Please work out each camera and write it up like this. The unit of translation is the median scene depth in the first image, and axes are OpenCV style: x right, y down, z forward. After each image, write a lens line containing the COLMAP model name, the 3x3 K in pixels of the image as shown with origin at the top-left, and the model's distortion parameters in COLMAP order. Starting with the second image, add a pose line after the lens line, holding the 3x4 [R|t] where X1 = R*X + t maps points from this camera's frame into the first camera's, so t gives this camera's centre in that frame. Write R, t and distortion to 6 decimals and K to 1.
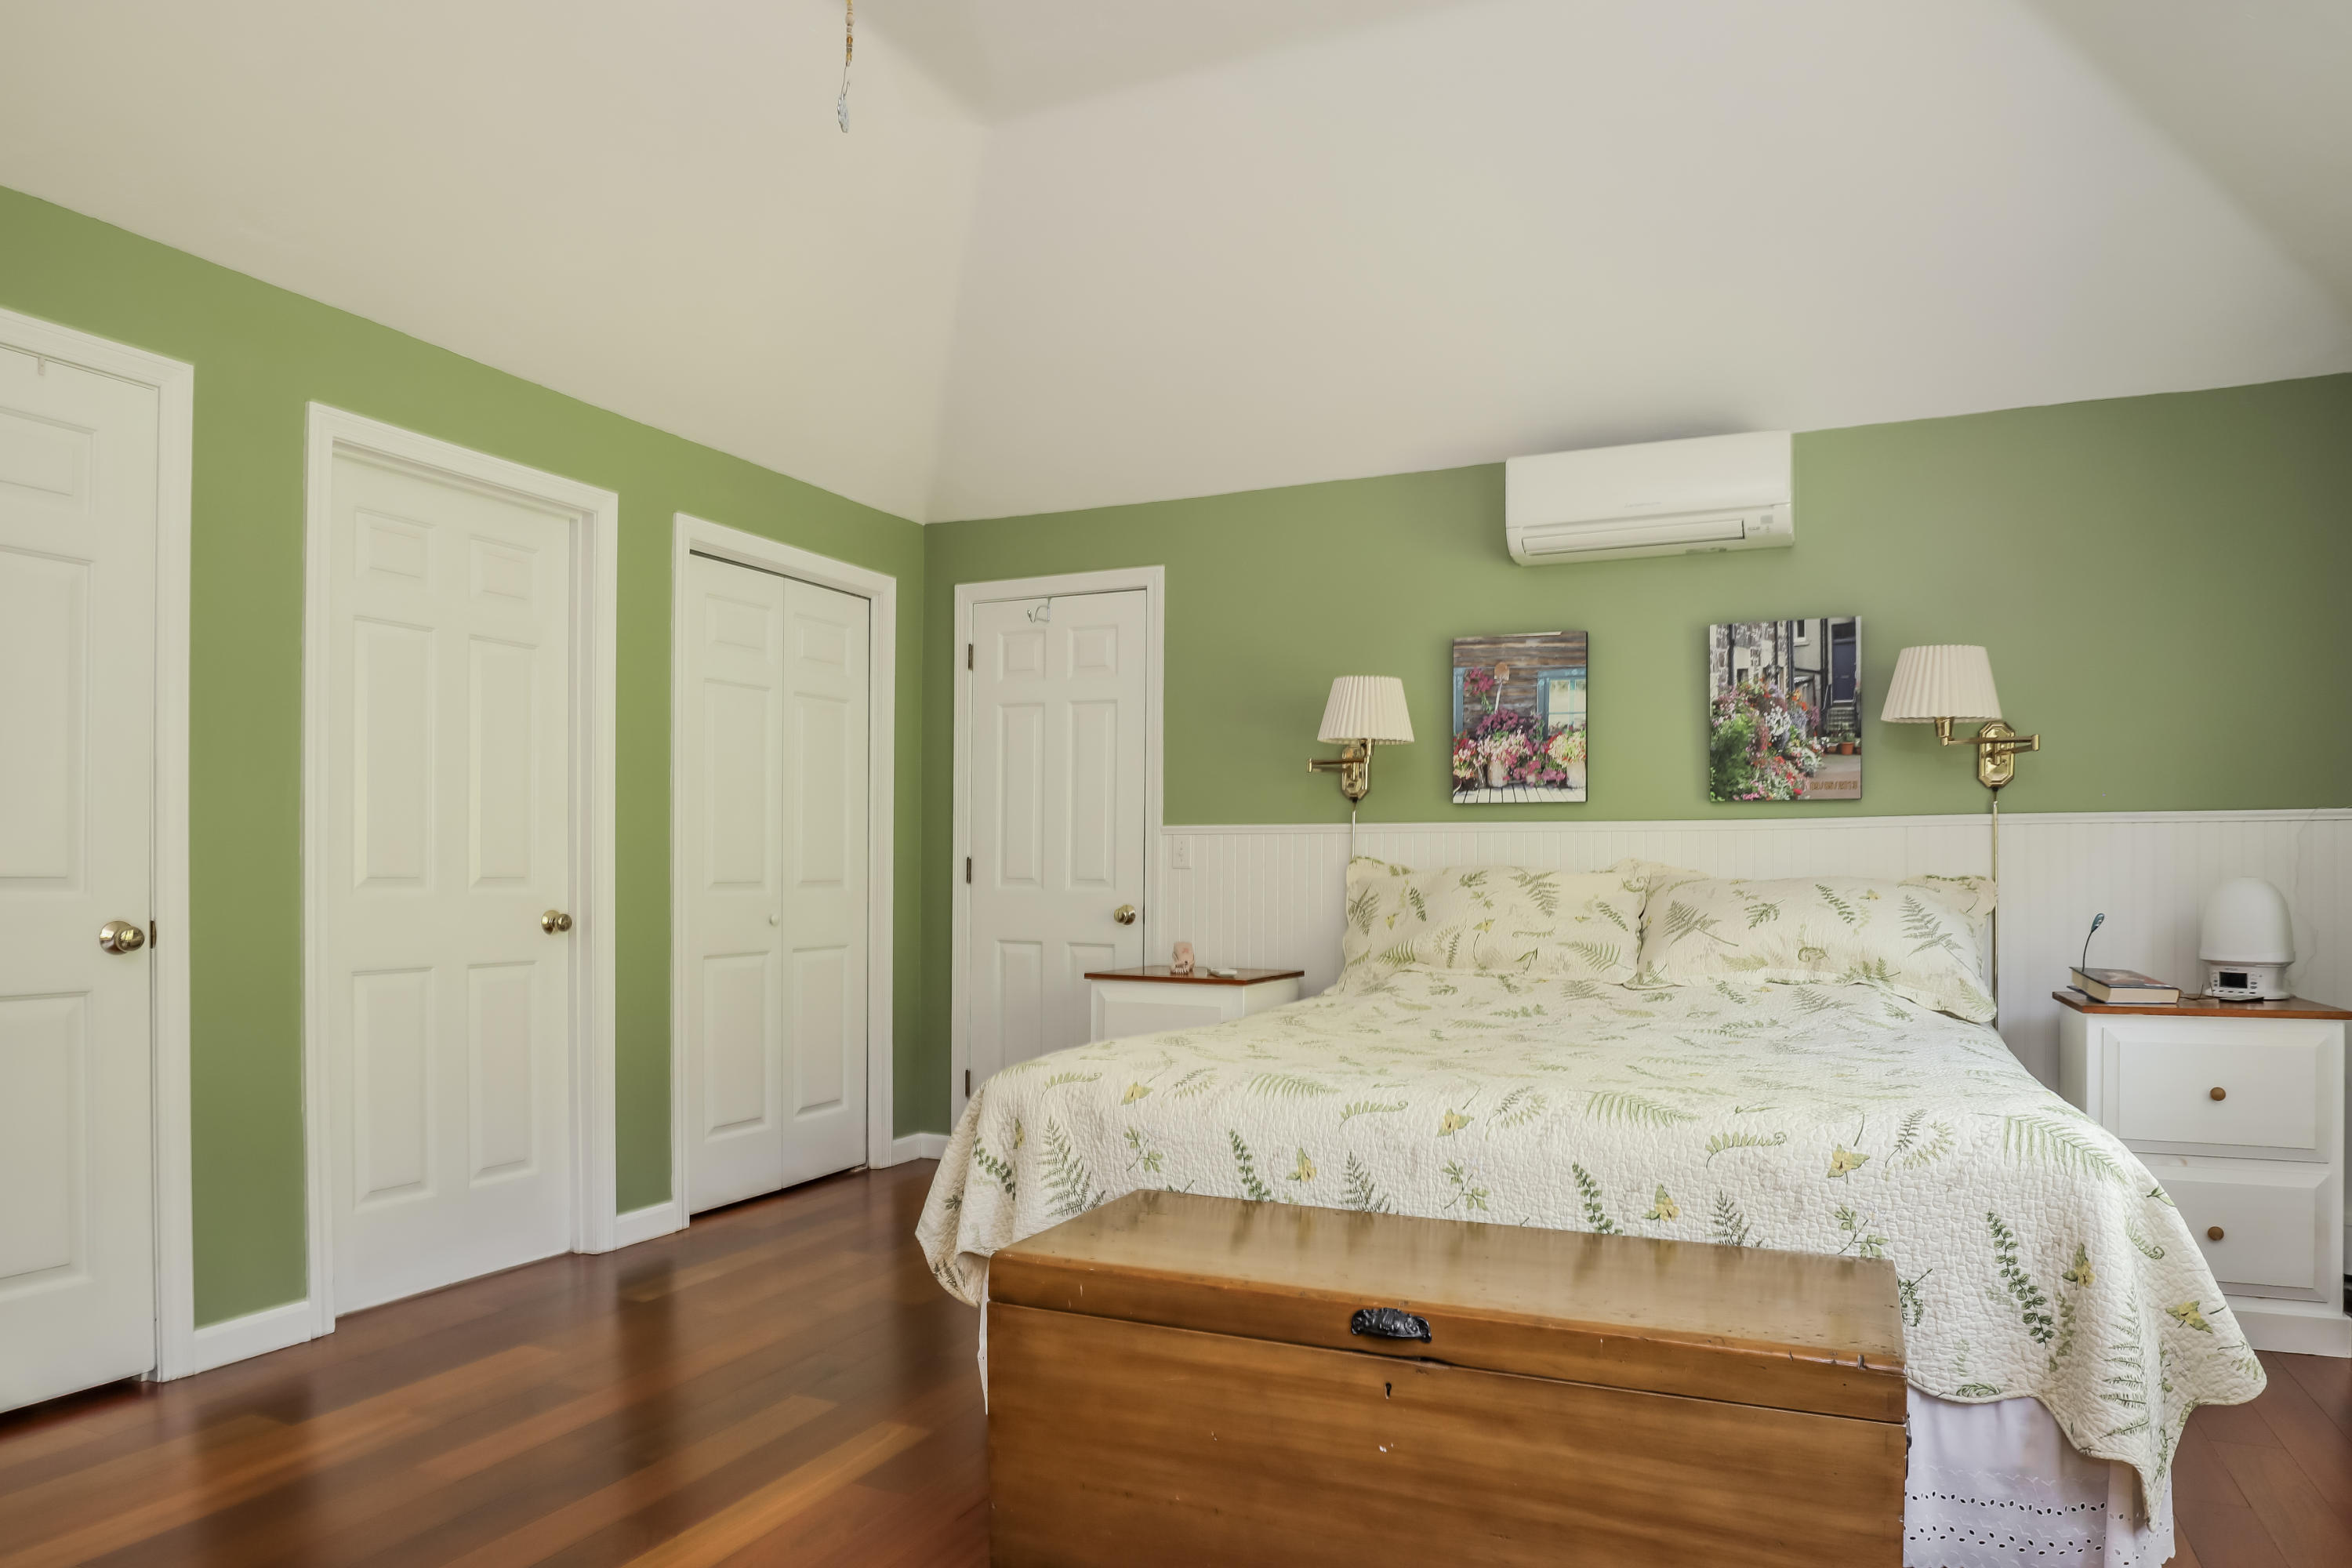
lens RADIAL K [[1391.7, 0, 1113.5], [0, 1391.7, 881.6], [0, 0, 1]] dist [-0.037521, 0.004093]
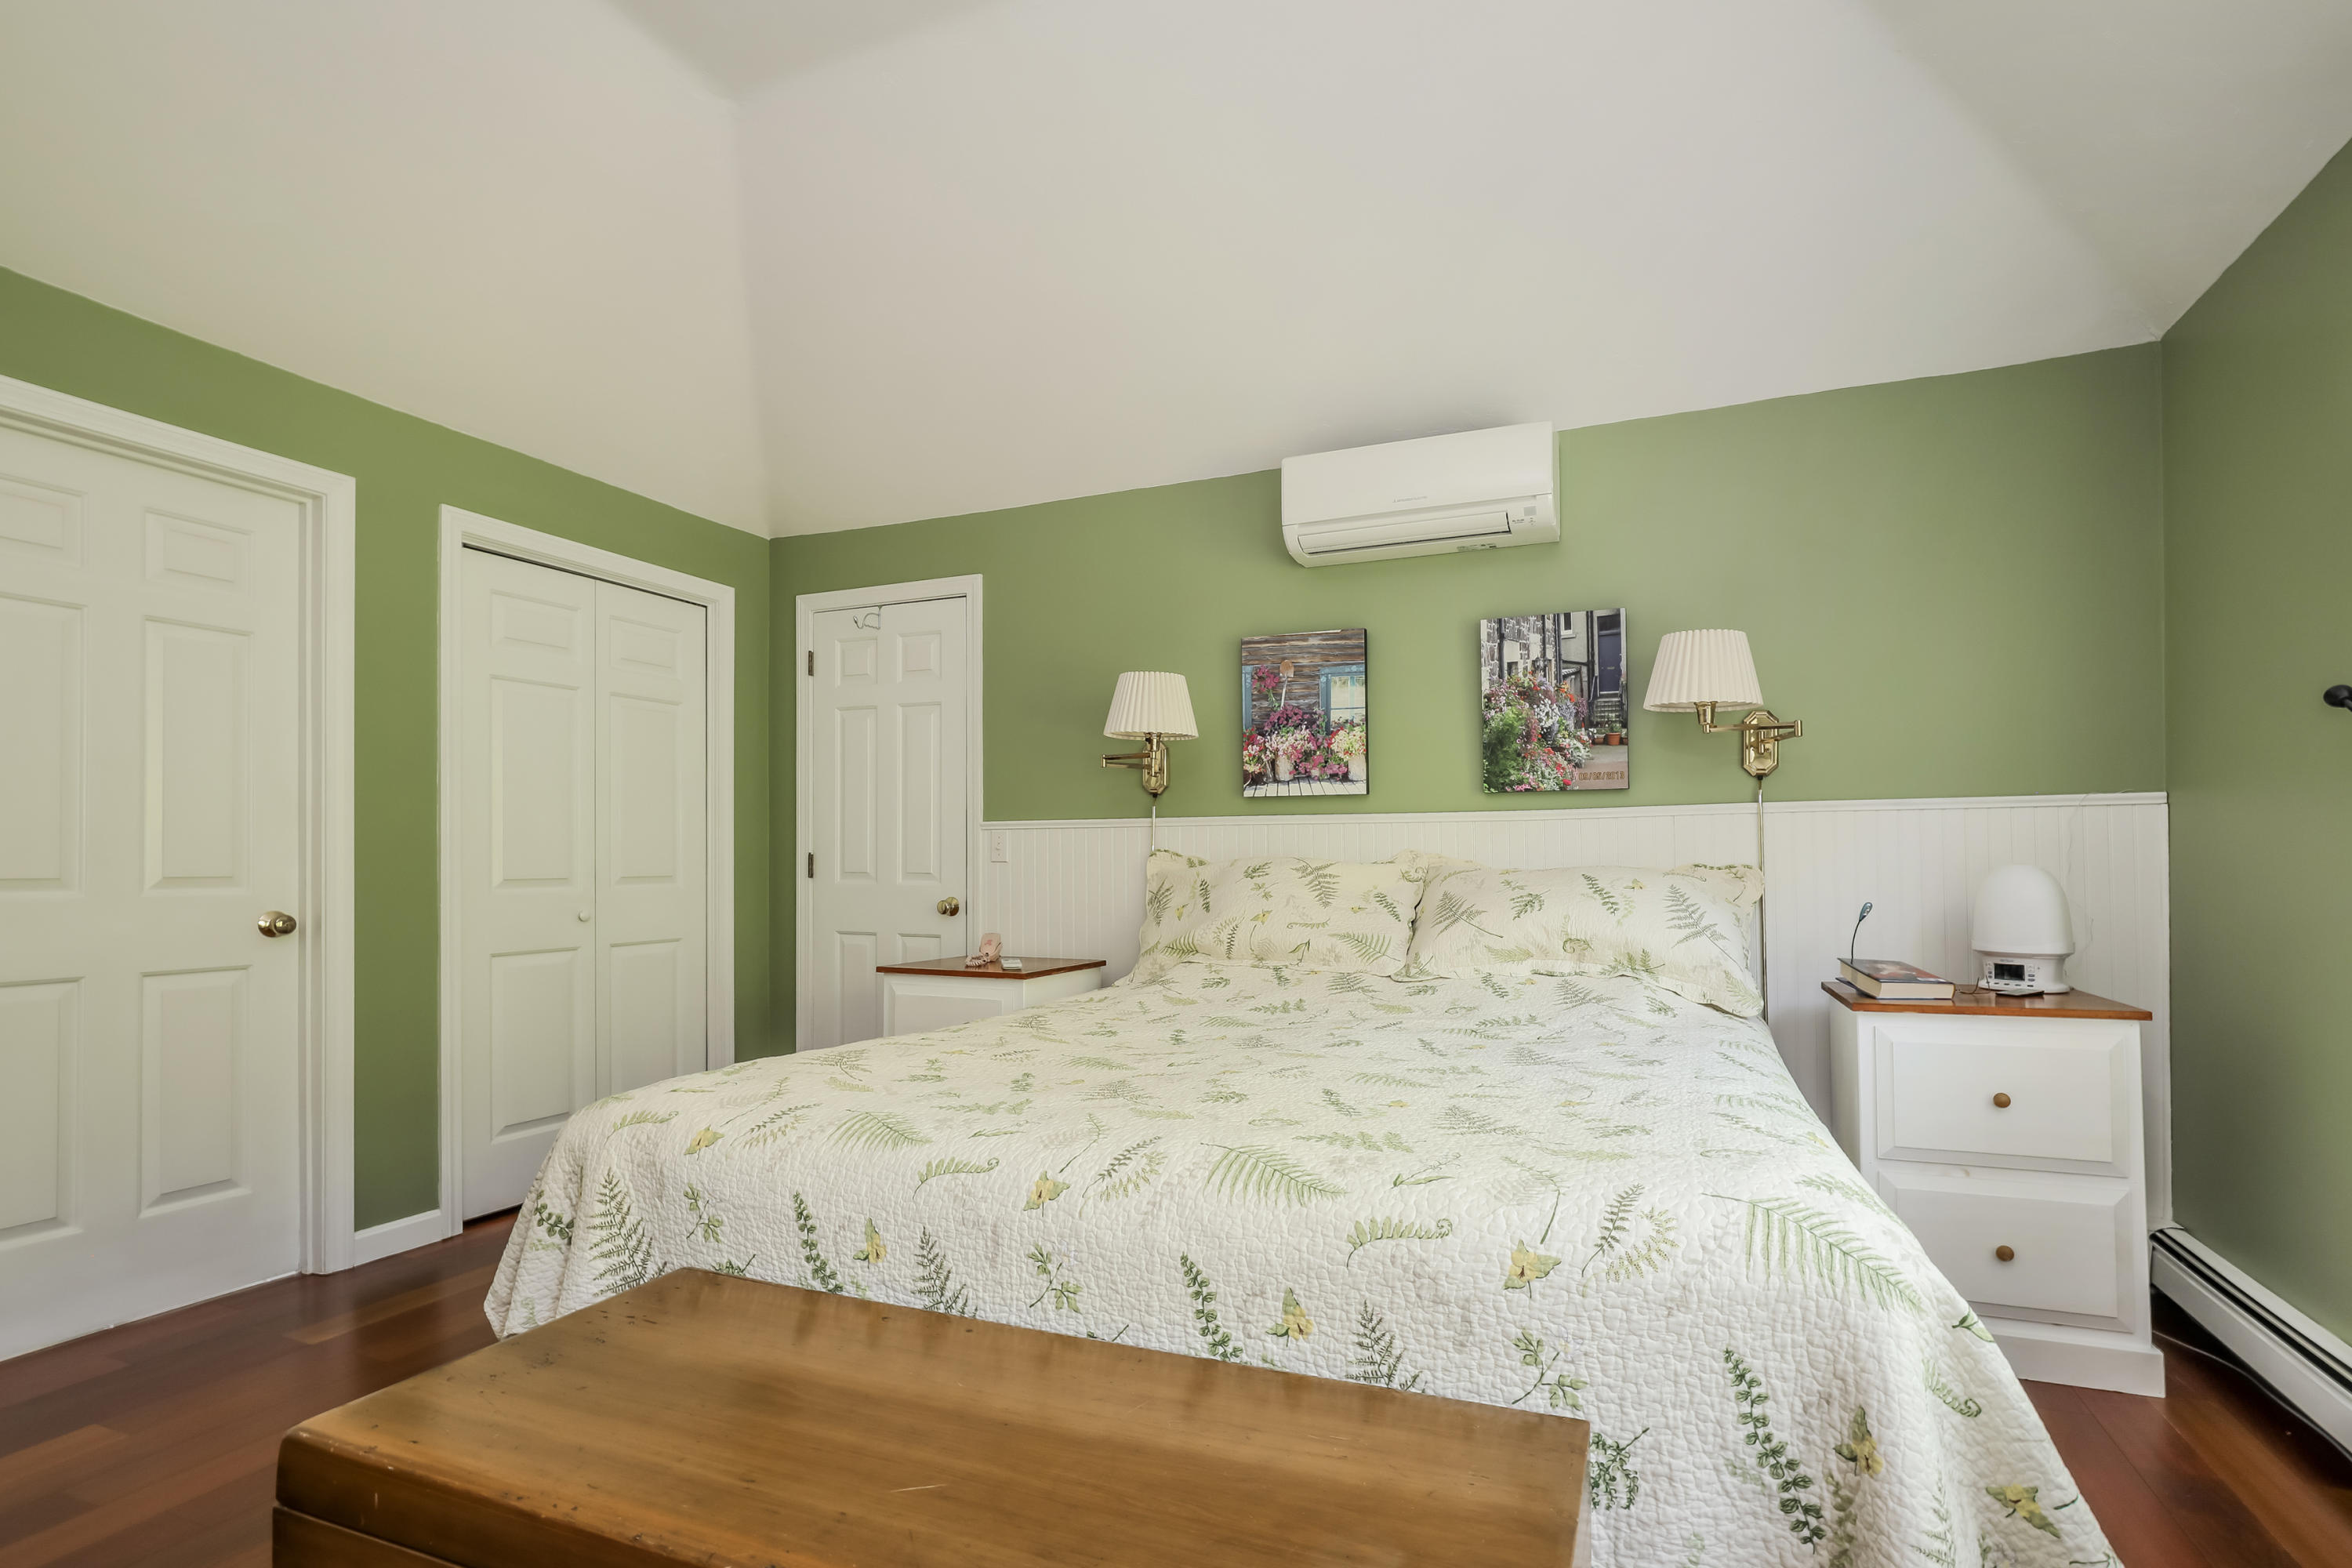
lens RADIAL K [[1106.5, 0, 1142.3], [0, 1106.5, 844.1], [0, 0, 1]] dist [-0.009925, 0.003578]
pose [[0.998883, -0.006608, 0.046787, 0.154428], [0.007833, 0.999630, -0.026036, -0.001166], [-0.046598, 0.026374, 0.998566, 0.217055]]
